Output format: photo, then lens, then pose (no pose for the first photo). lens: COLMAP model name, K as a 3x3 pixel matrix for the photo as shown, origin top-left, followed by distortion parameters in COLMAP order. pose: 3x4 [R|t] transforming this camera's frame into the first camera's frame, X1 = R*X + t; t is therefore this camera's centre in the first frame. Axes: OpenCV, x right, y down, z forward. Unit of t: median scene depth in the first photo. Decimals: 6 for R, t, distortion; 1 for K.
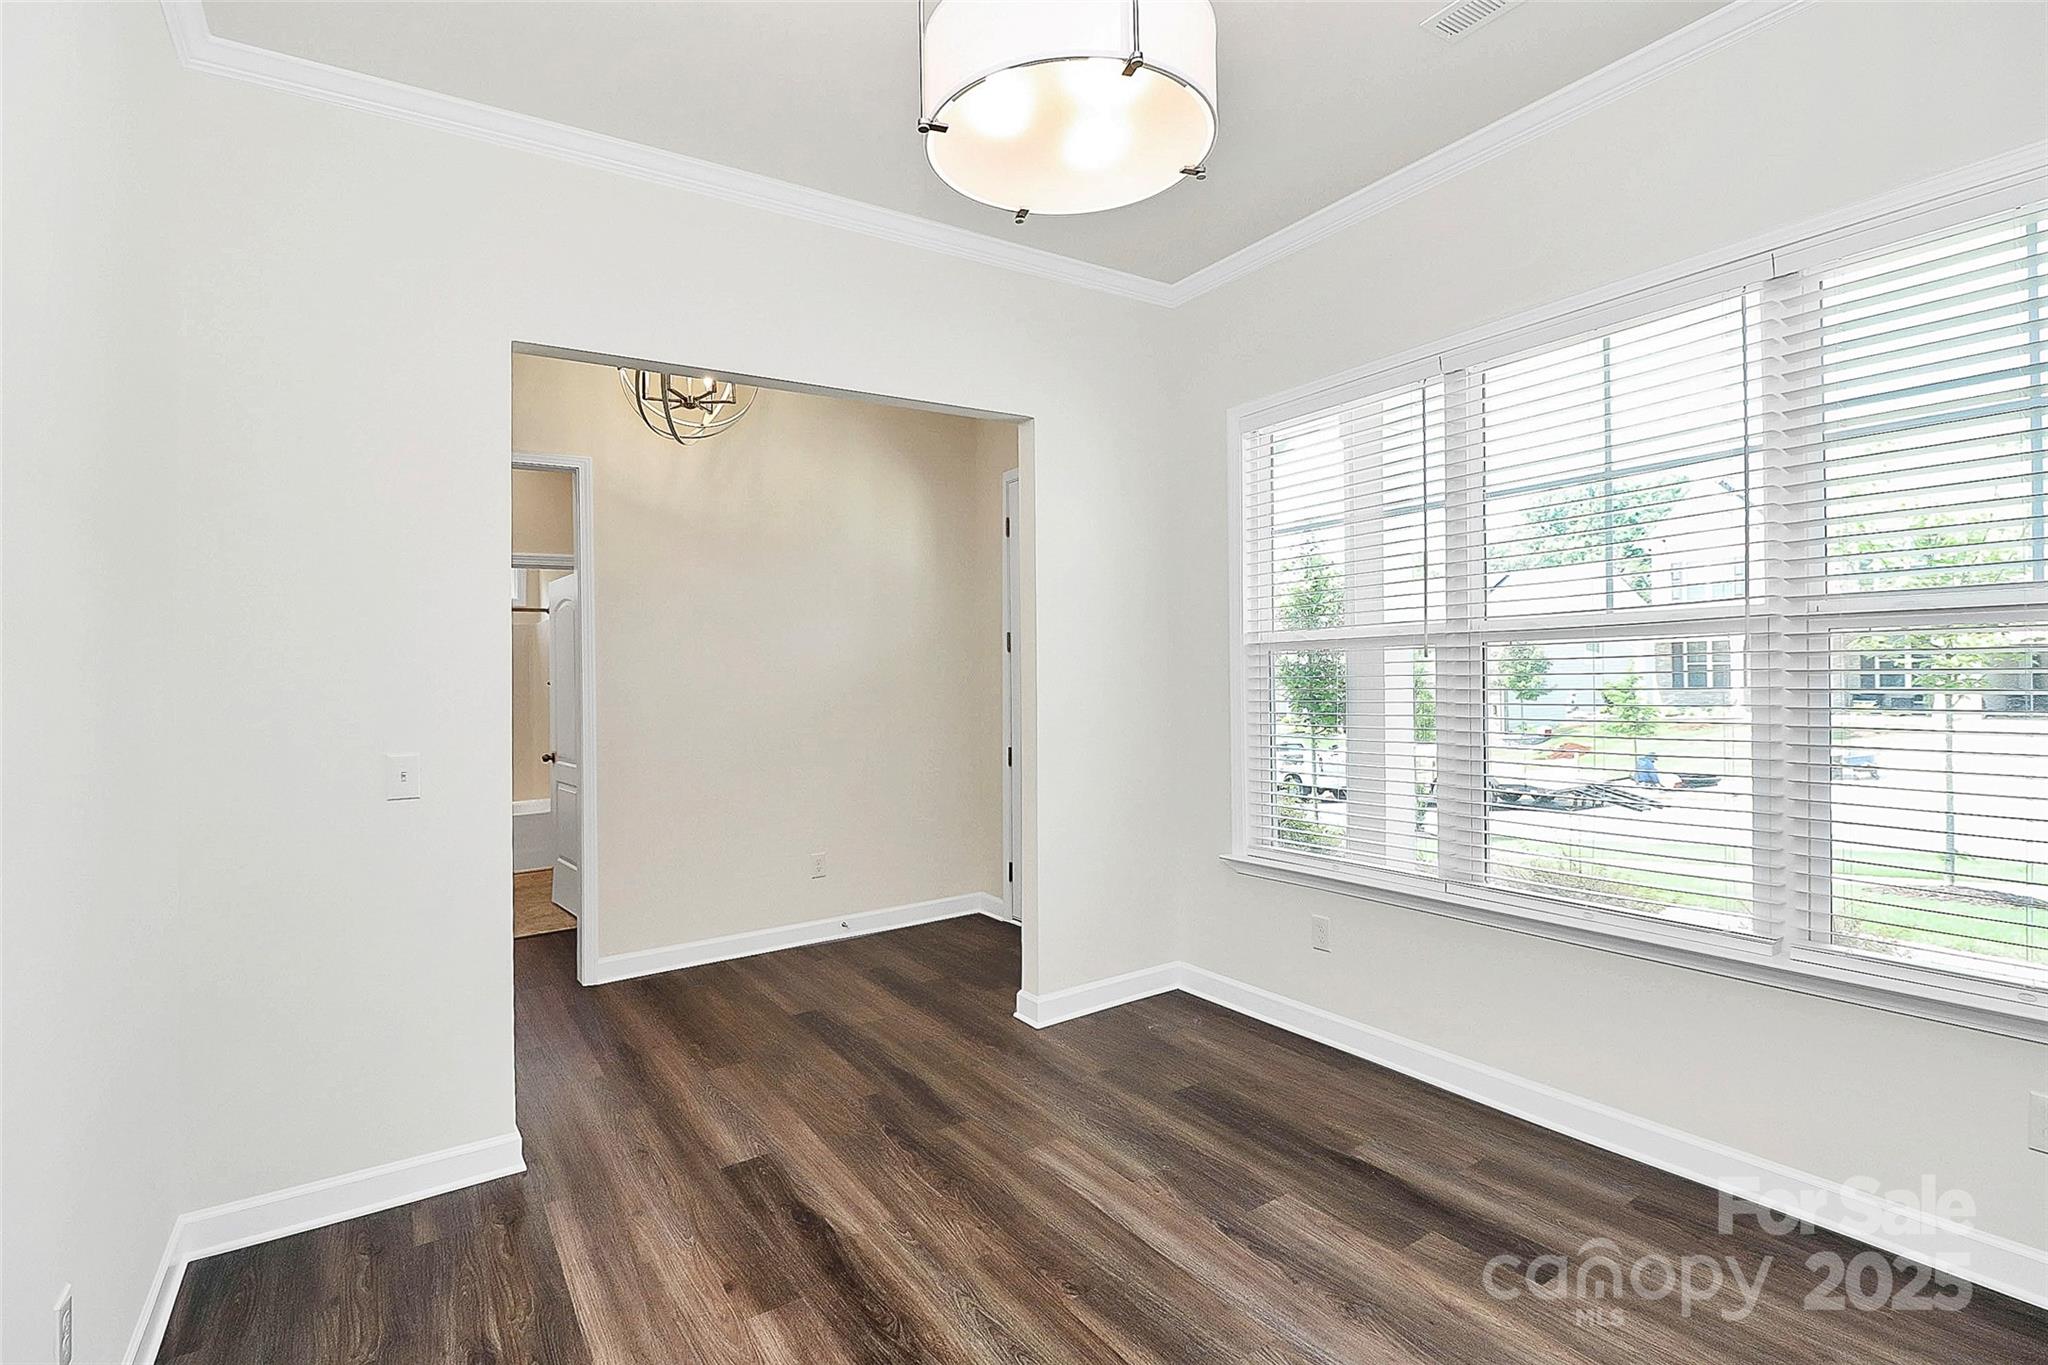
lens RADIAL K [[962.1, 0, 1025.1], [0, 962.1, 669.5], [0, 0, 1]] dist [0.002810, -0.015170]
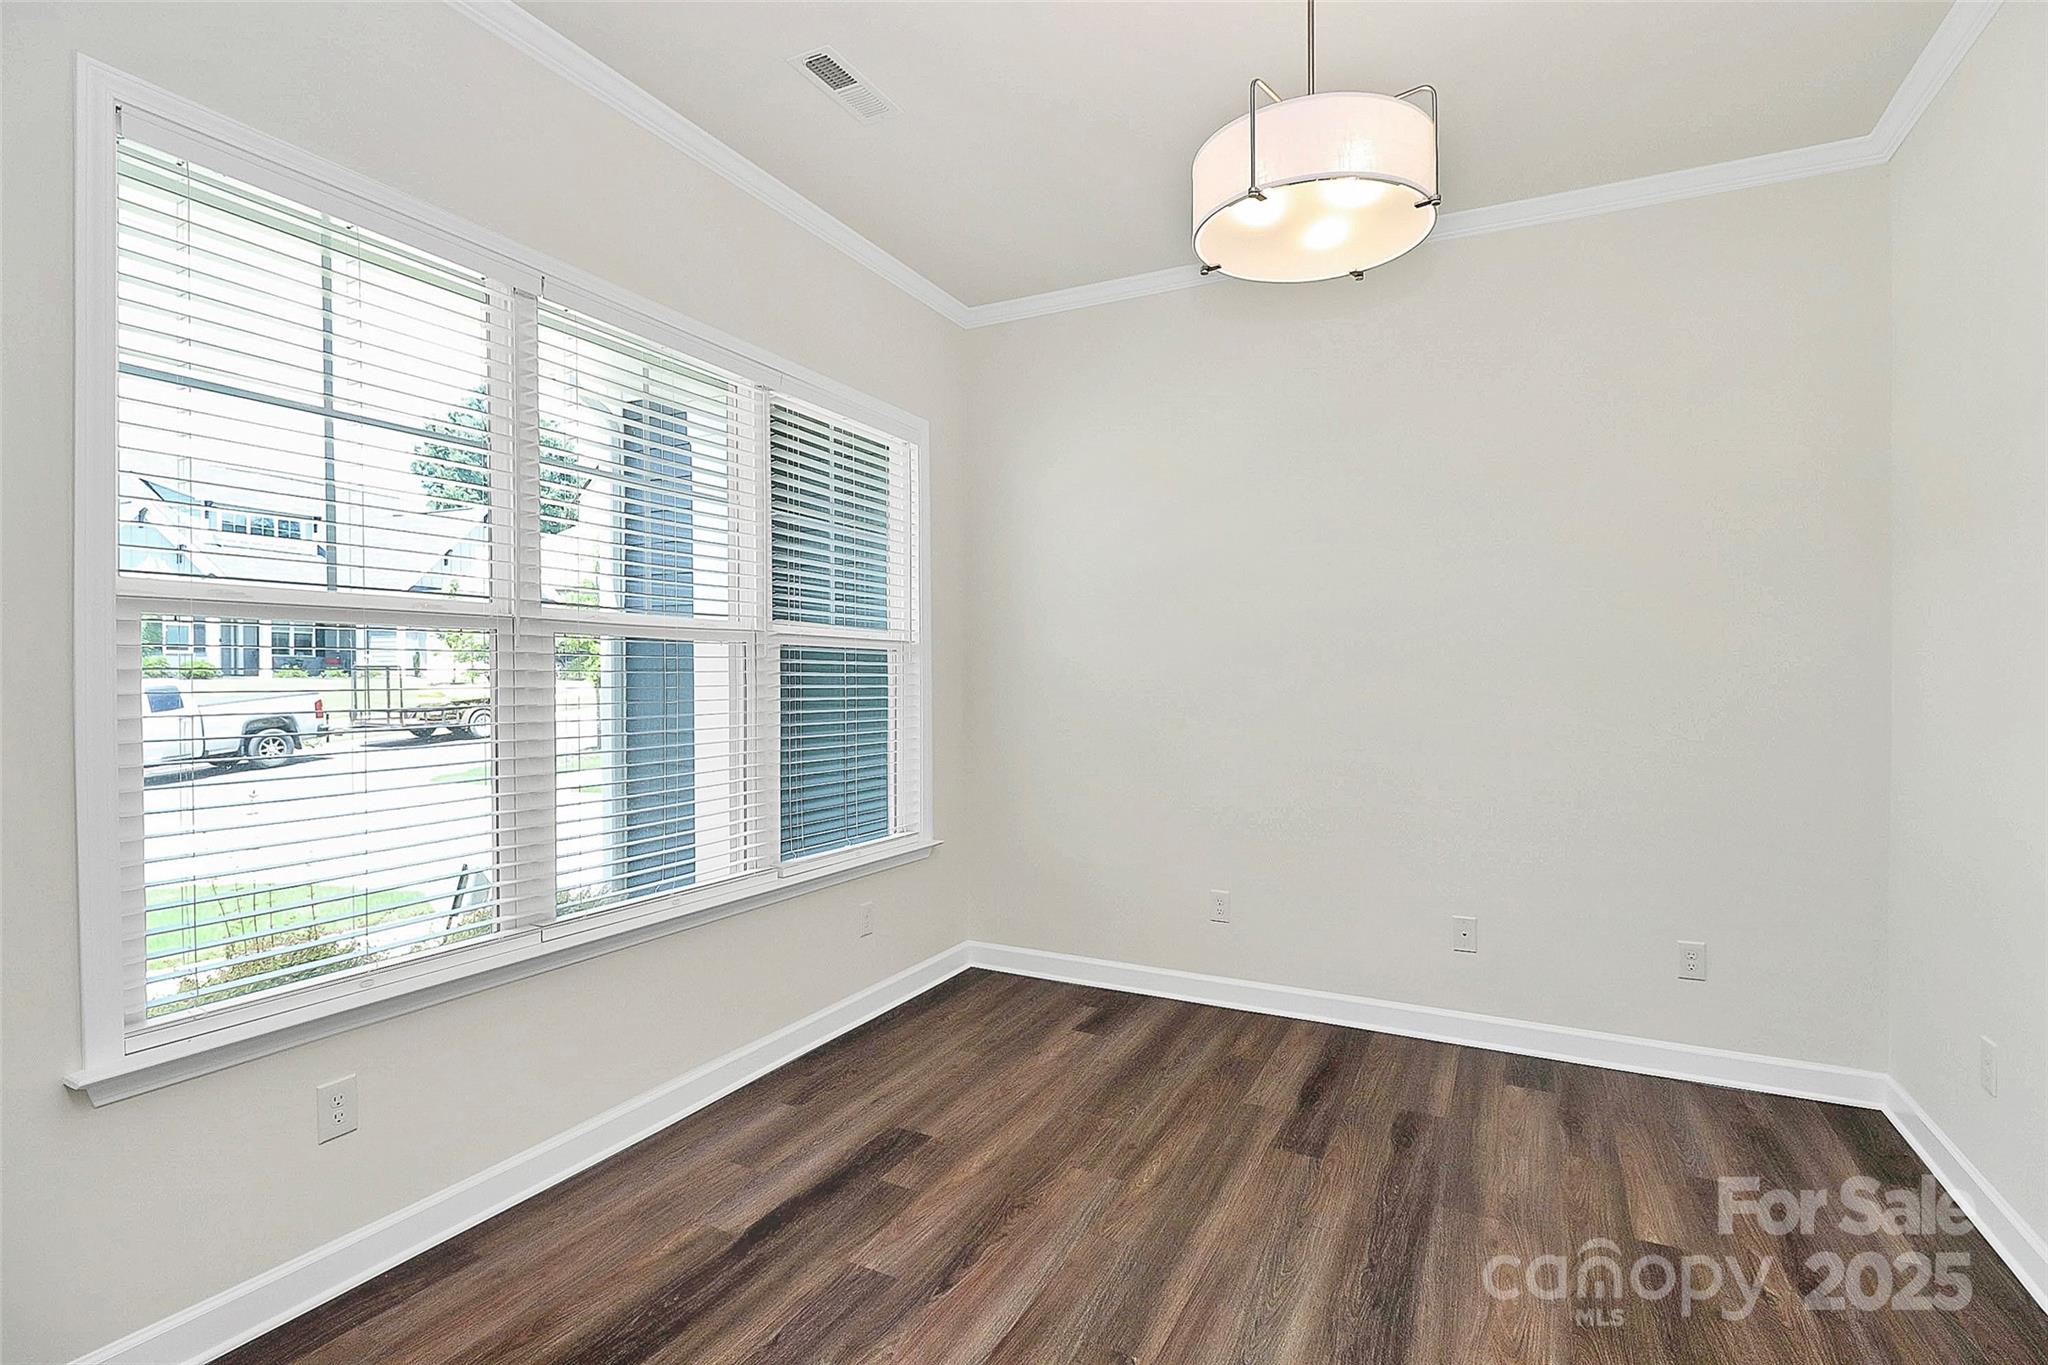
lens RADIAL K [[962.1, 0, 1025.1], [0, 962.1, 669.5], [0, 0, 1]] dist [0.002810, -0.015170]
pose [[-0.484308, 0.029817, 0.874389, -0.609817], [0.004724, 0.999494, -0.031467, 0.036228], [-0.874885, -0.011109, -0.484203, 1.337889]]
